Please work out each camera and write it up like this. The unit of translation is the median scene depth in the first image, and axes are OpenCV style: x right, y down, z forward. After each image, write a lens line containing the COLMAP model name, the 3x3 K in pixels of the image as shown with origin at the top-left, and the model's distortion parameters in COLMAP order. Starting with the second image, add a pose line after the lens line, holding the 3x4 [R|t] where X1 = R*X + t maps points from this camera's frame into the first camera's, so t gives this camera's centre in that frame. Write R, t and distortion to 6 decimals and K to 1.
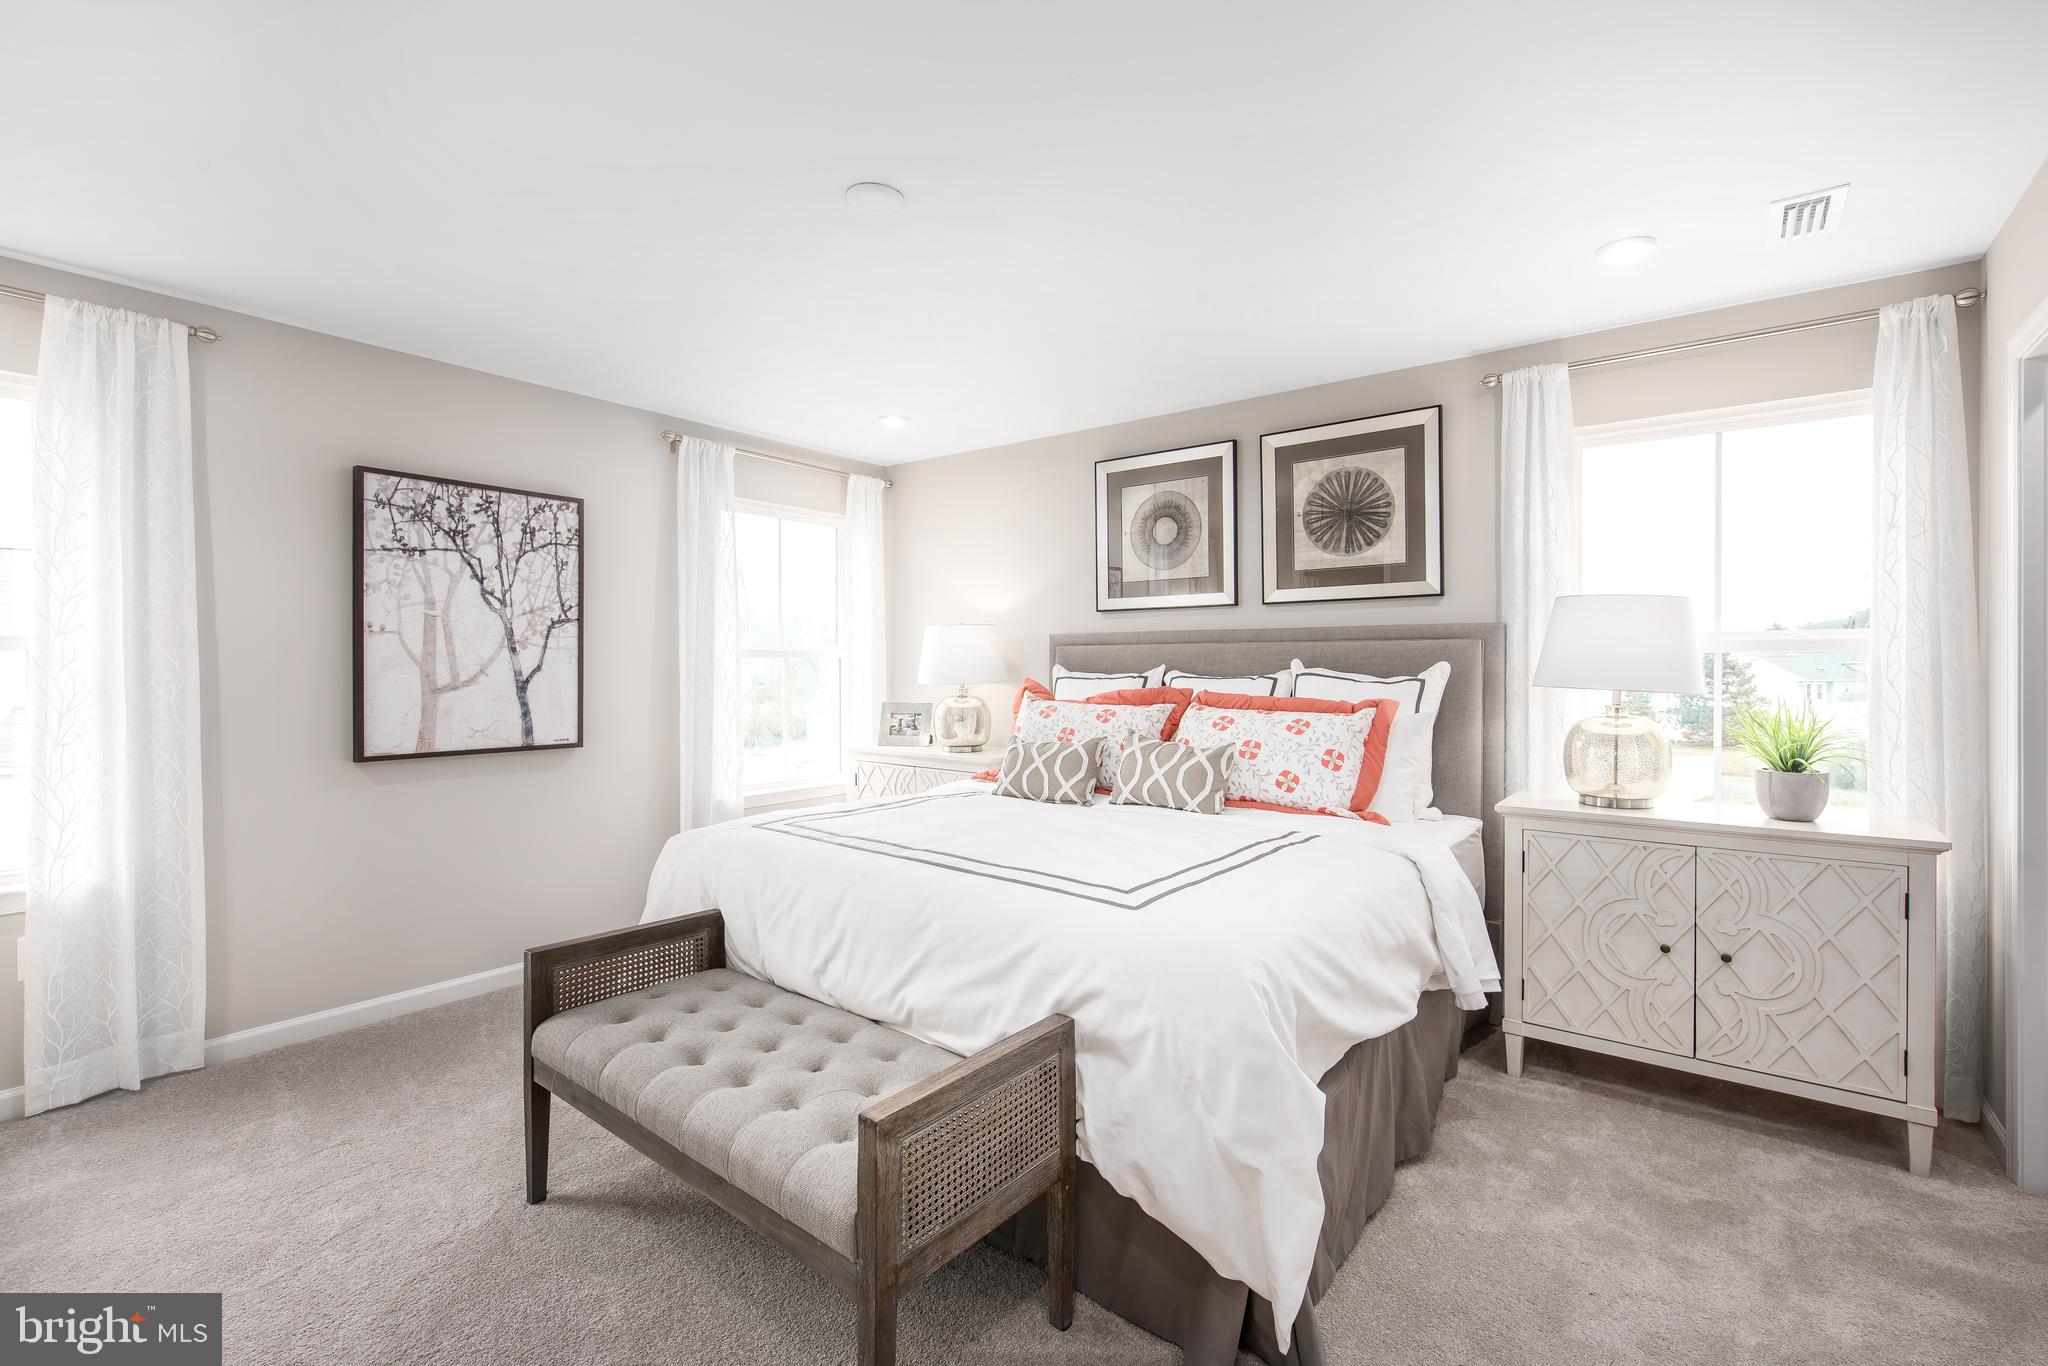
lens RADIAL K [[938.1, 0, 1028.0], [0, 938.1, 673.1], [0, 0, 1]] dist [-0.014004, -0.000542]
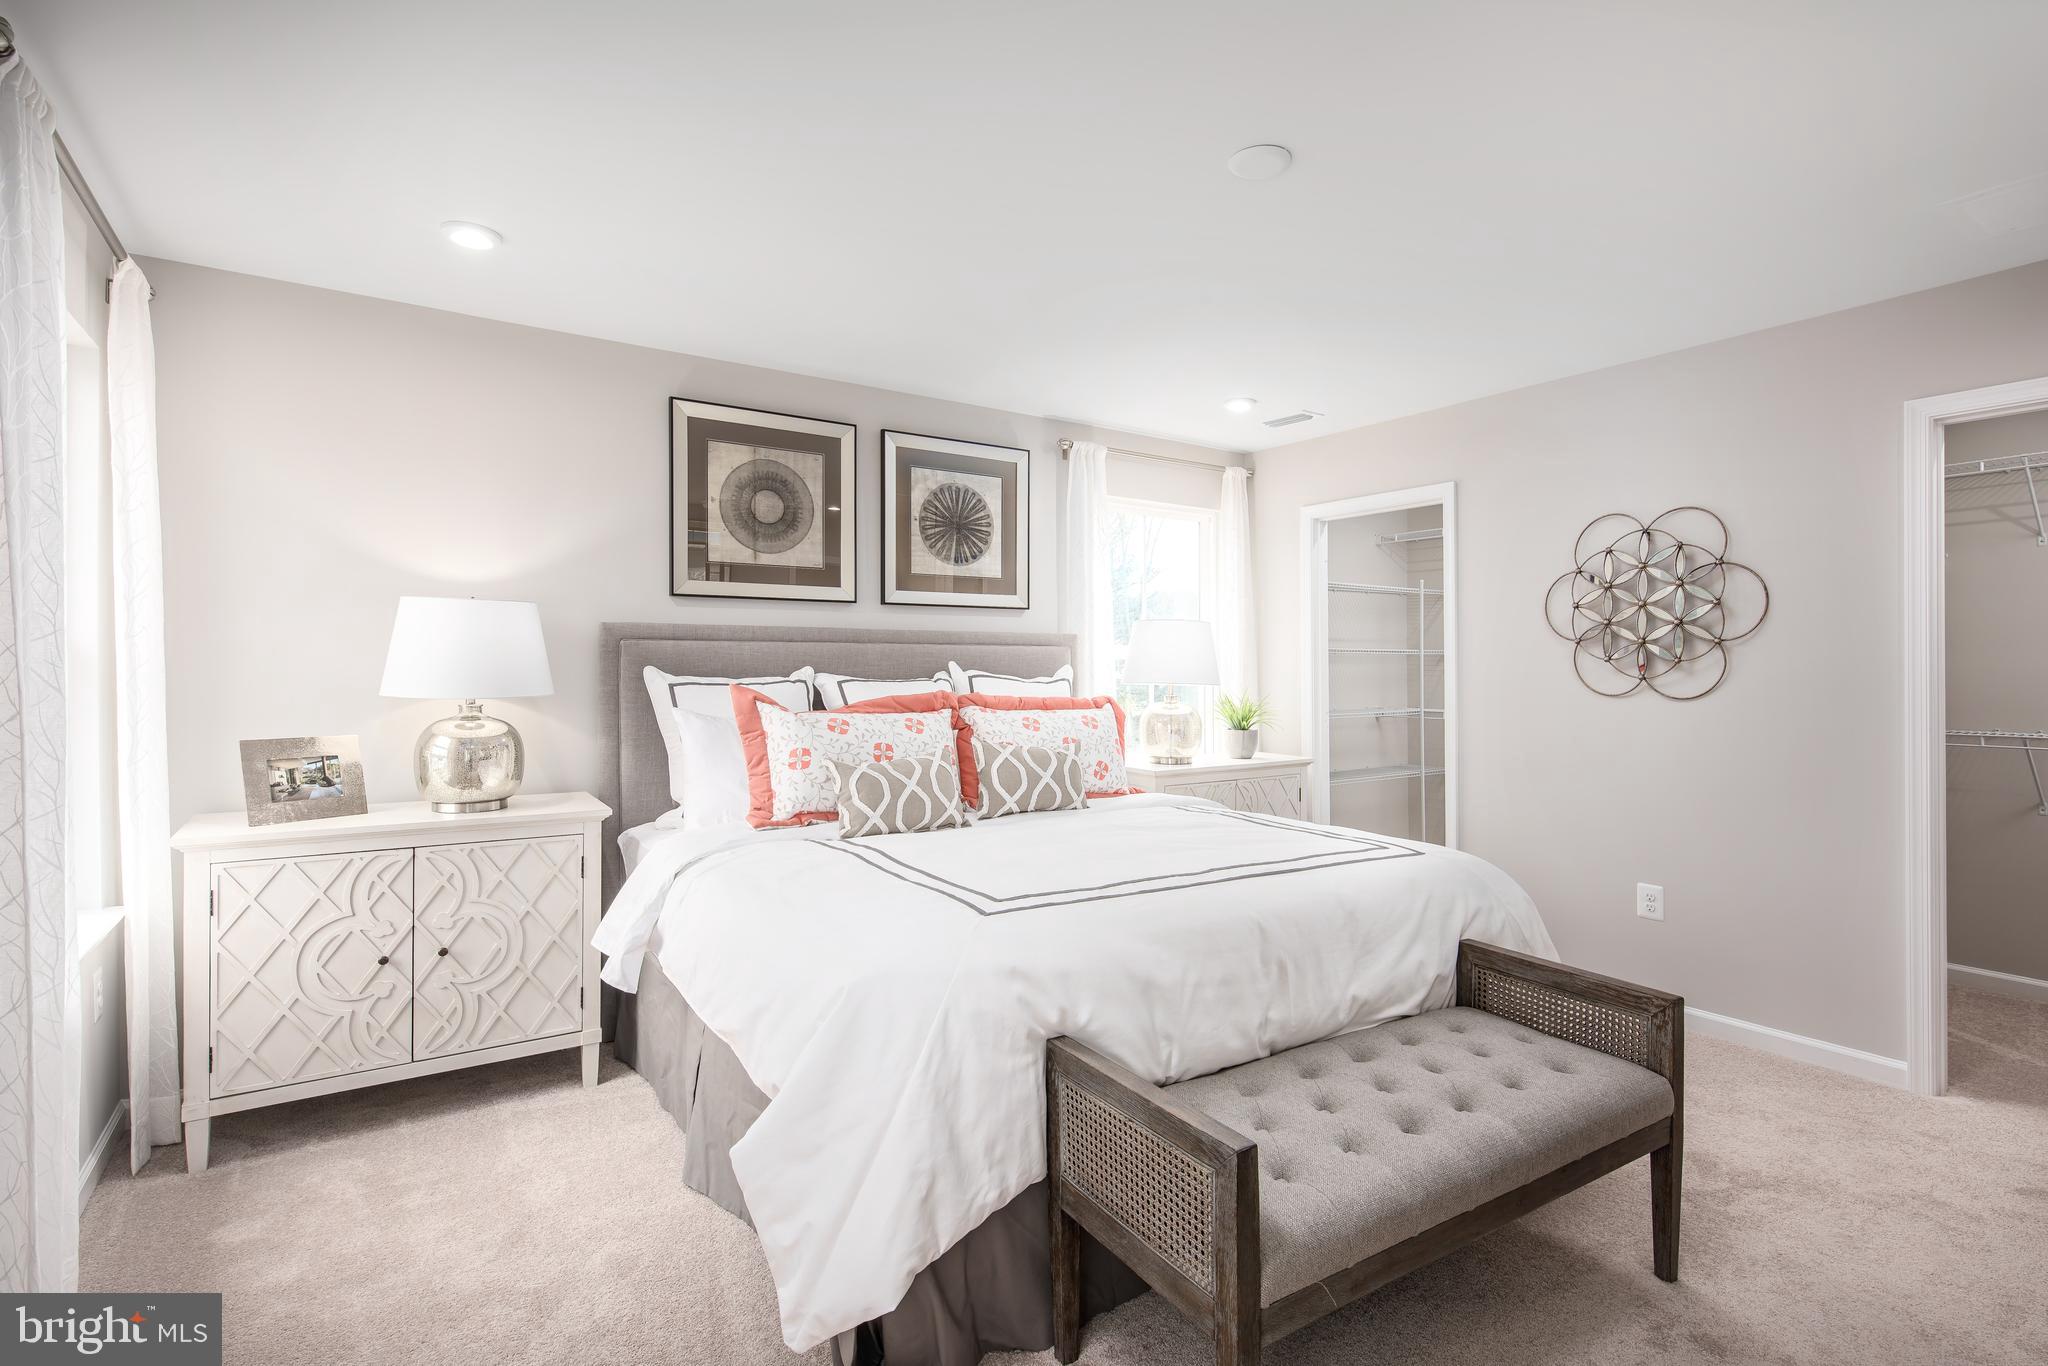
lens RADIAL K [[978.9, 0, 1031.2], [0, 978.9, 674.5], [0, 0, 1]] dist [-0.006910, -0.001293]
pose [[0.288484, -0.007410, 0.957456, -0.694904], [0.005176, 0.999968, 0.006179, -0.006668], [-0.957471, 0.003173, 0.288513, 0.581591]]
